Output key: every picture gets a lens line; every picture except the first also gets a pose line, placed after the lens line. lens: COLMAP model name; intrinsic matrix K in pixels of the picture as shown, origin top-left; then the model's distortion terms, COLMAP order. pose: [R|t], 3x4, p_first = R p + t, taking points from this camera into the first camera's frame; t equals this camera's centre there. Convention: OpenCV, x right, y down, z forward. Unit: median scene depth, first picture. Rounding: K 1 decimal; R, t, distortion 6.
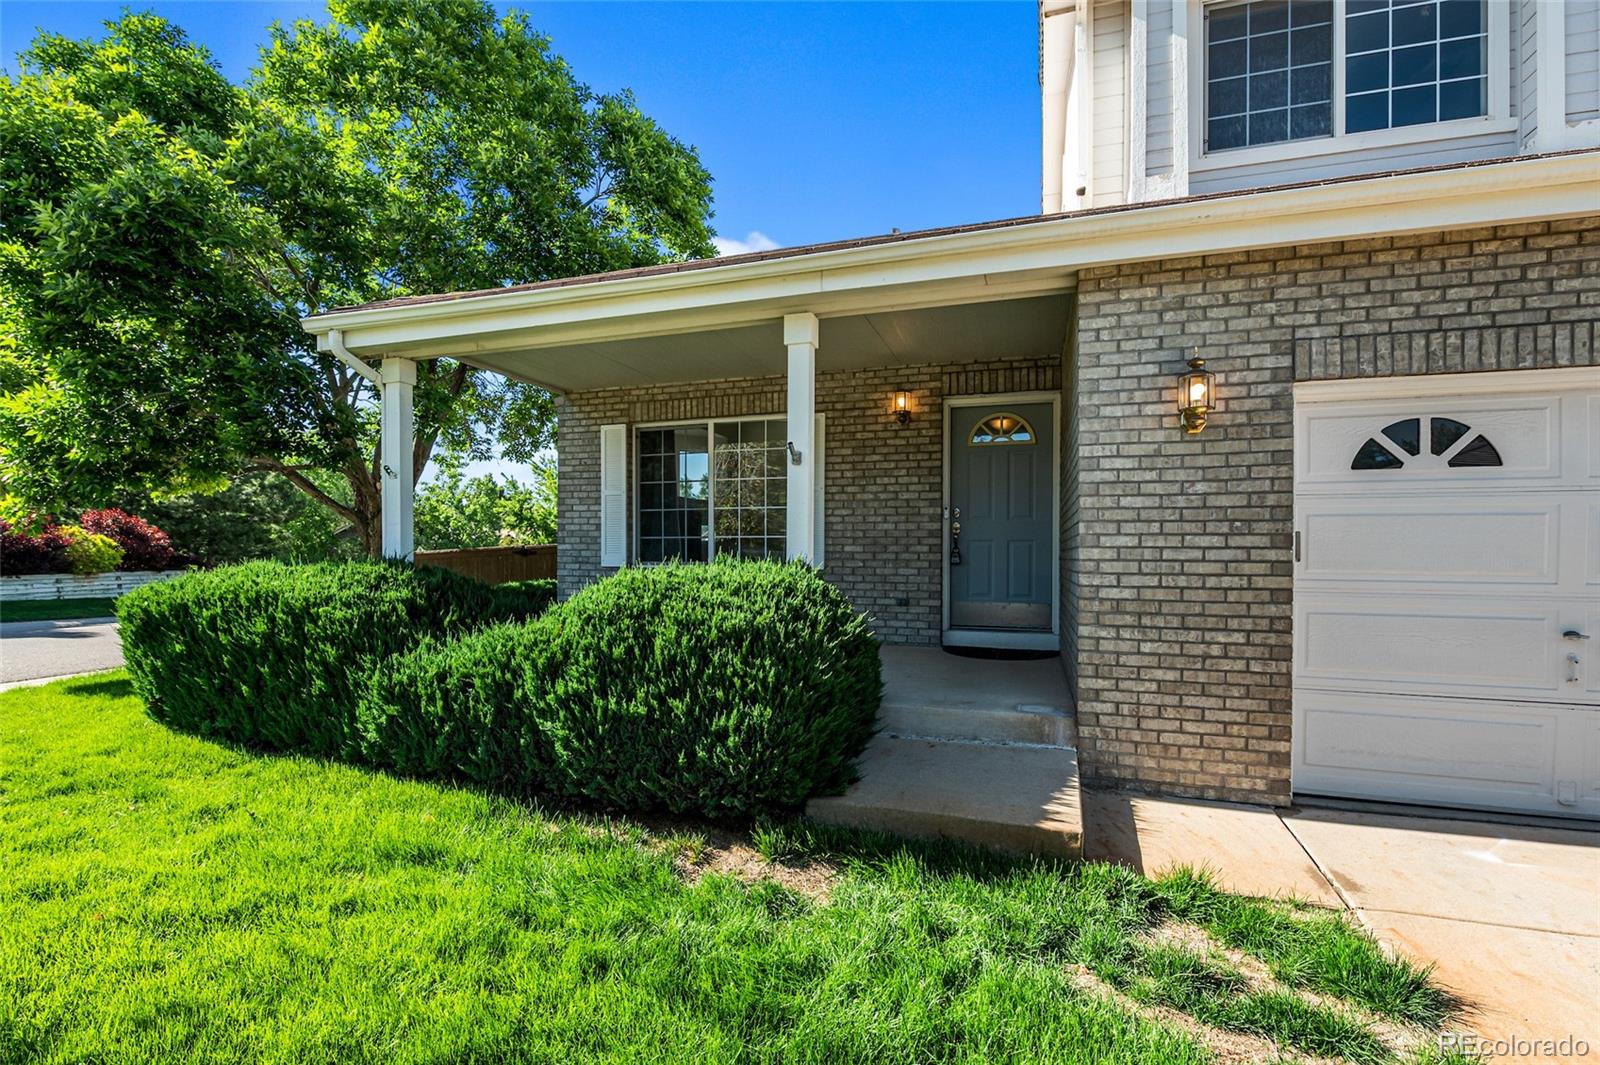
lens RADIAL K [[718.3, 0, 800.0], [0, 718.3, 532.5], [0, 0, 1]] dist [-0.010367, -0.000179]
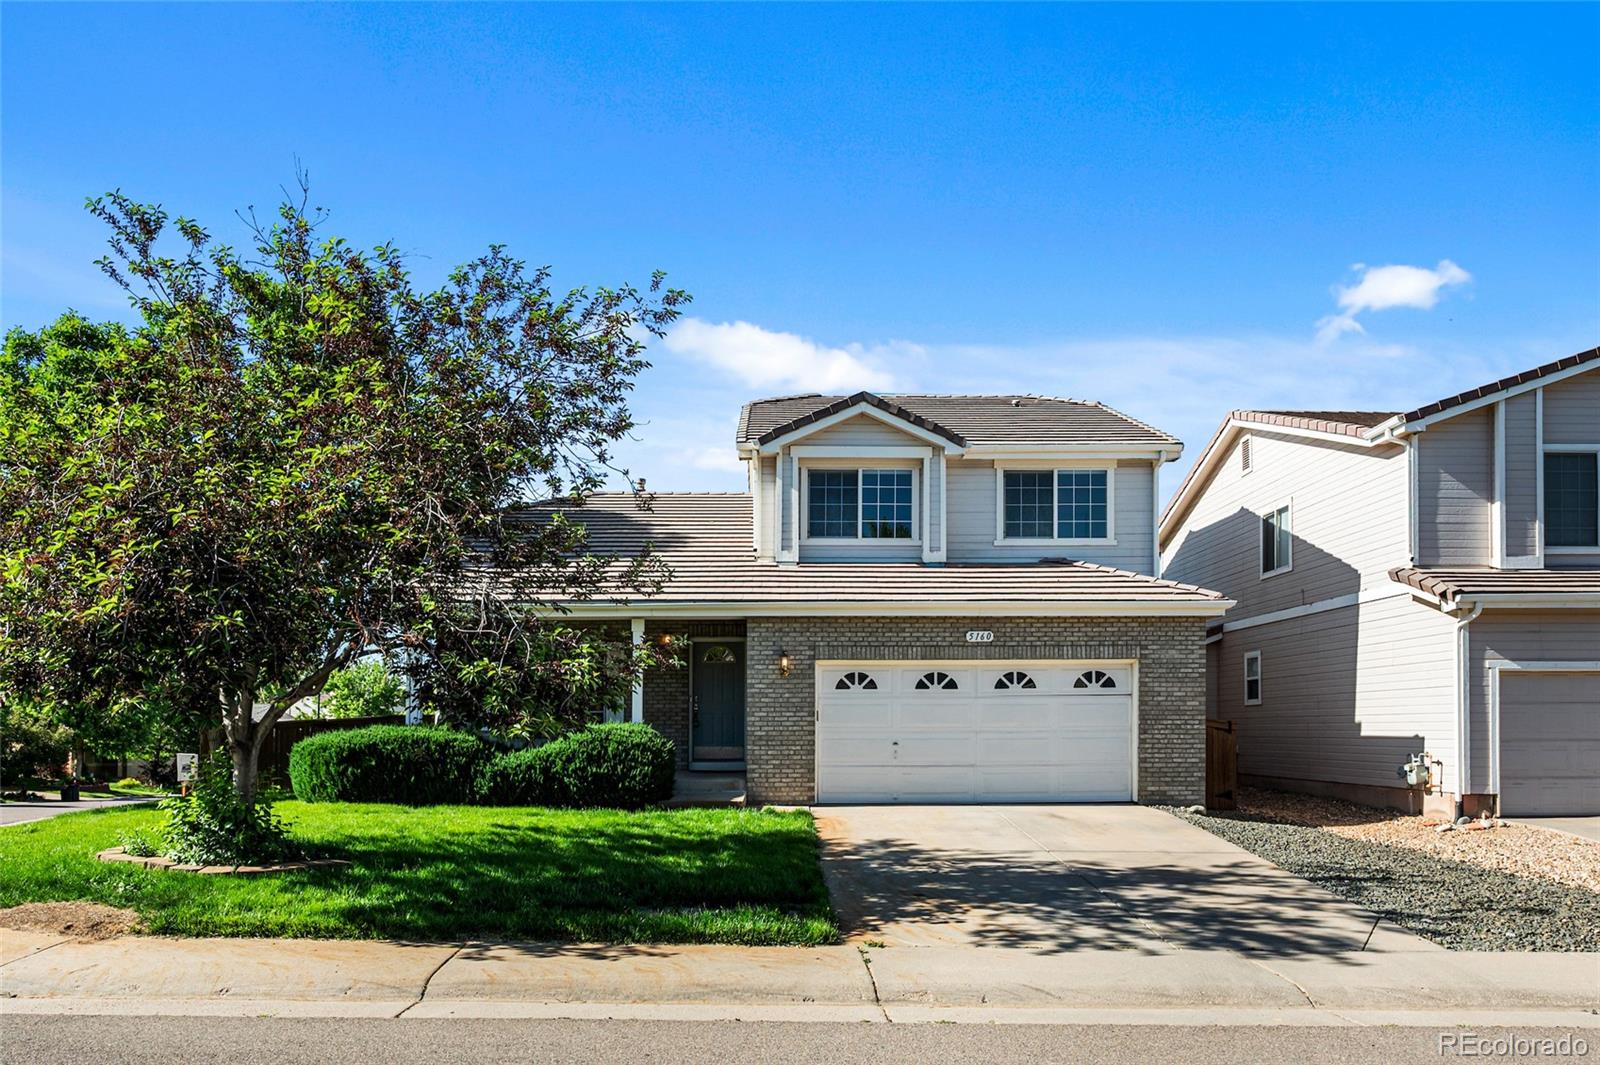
lens RADIAL K [[1107.4, 0, 771.1], [0, 1107.4, 591.3], [0, 0, 1]] dist [-0.001761, 0.001006]
pose [[0.946067, 0.031315, 0.322453, -0.903031], [-0.000121, 0.995352, -0.096307, -0.047887], [-0.323970, 0.091074, 0.941673, -3.061685]]
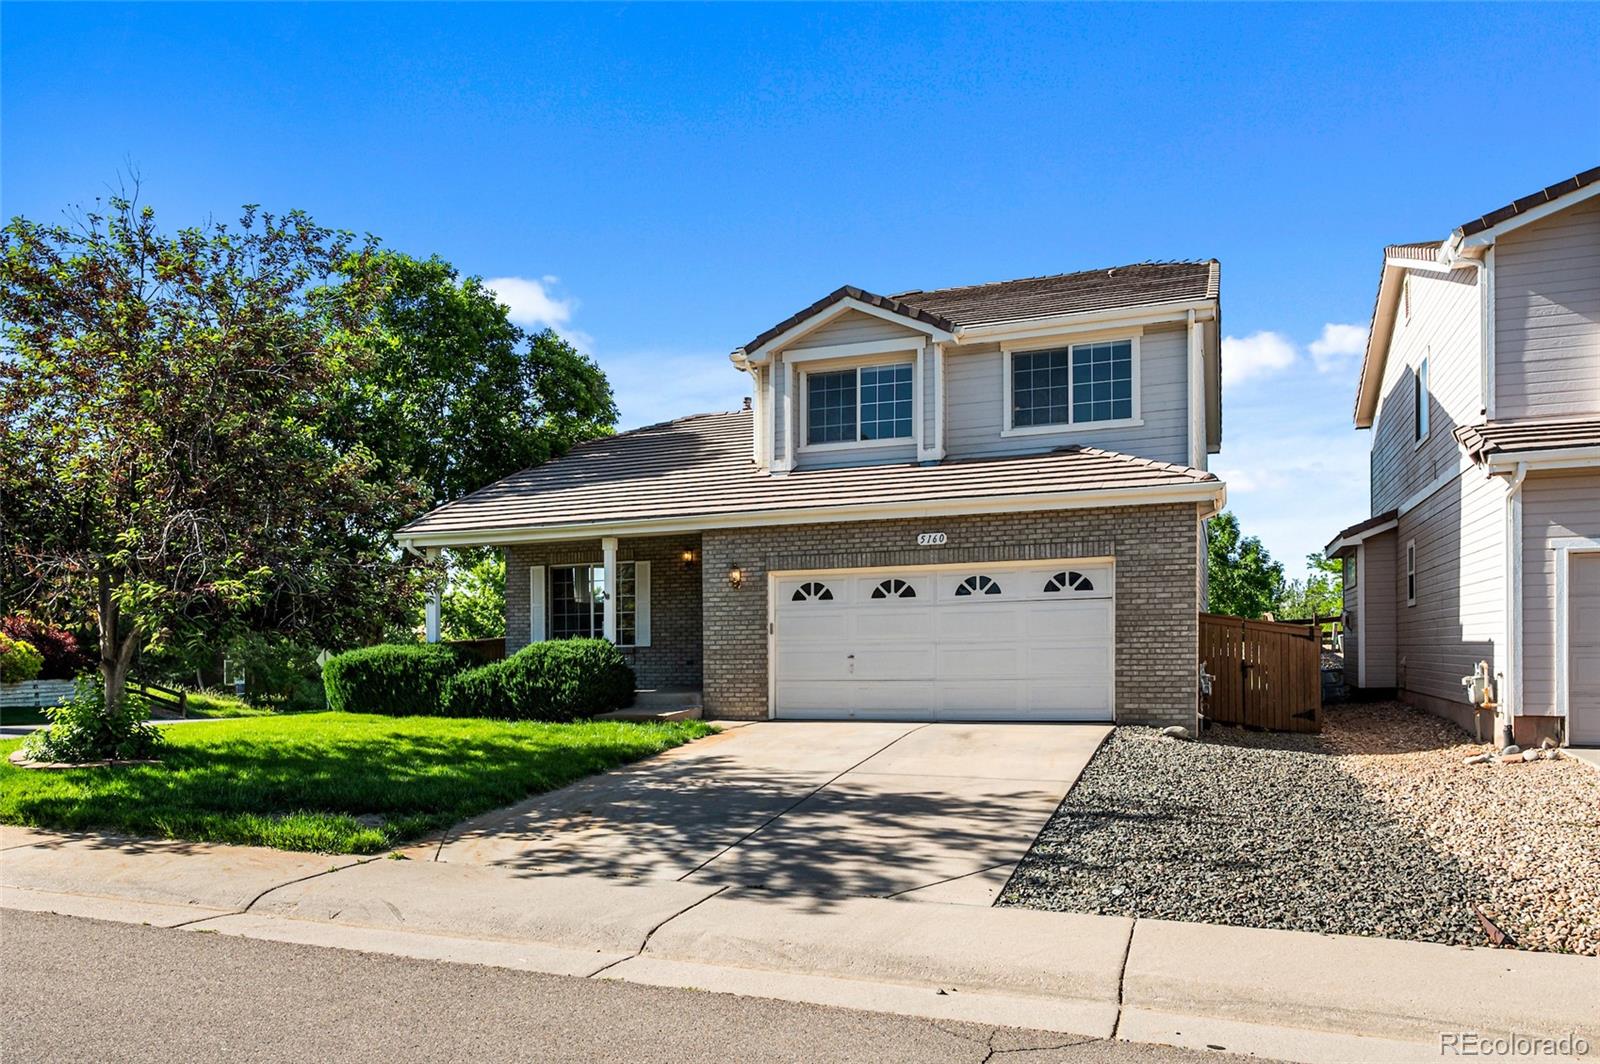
lens RADIAL K [[1105.1, 0, 800.0], [0, 1105.1, 532.0], [0, 0, 1]] dist [-0.004060, 0.001307]
pose [[0.998862, -0.025405, -0.040370, 0.940043], [0.022113, 0.996548, -0.080015, -0.008600], [0.042263, 0.079031, 0.995976, -3.187979]]
